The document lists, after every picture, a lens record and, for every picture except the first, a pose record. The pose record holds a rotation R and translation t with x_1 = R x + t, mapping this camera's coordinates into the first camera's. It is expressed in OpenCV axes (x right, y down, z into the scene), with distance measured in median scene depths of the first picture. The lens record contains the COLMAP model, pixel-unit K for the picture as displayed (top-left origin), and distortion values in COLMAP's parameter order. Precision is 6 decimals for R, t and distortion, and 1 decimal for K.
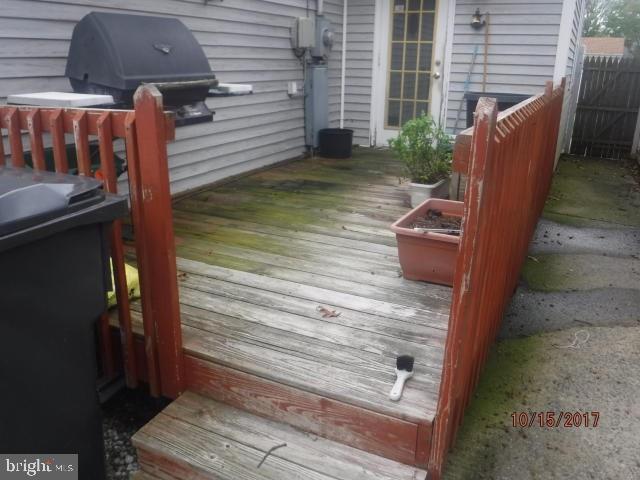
lens RADIAL K [[518.3, 0, 329.6], [0, 518.3, 238.6], [0, 0, 1]] dist [-0.093821, 0.041975]
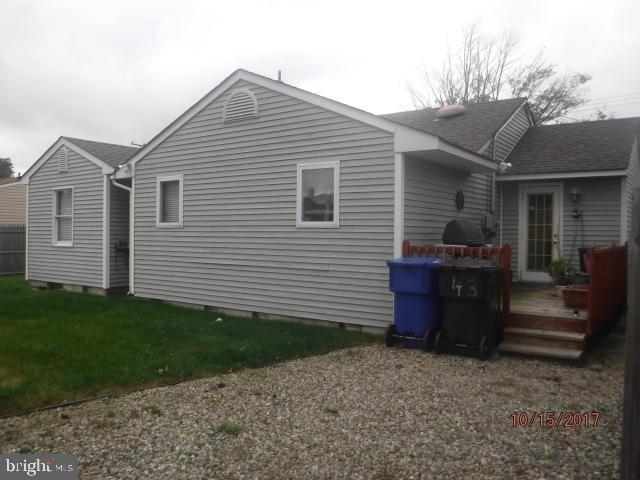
lens RADIAL K [[518.3, 0, 329.6], [0, 518.3, 238.6], [0, 0, 1]] dist [-0.093821, 0.041975]
pose [[0.987723, -0.001376, -0.156211, -0.320001], [-0.048361, 0.948145, -0.314138, 0.299161], [0.148543, 0.317836, 0.936438, -0.883102]]
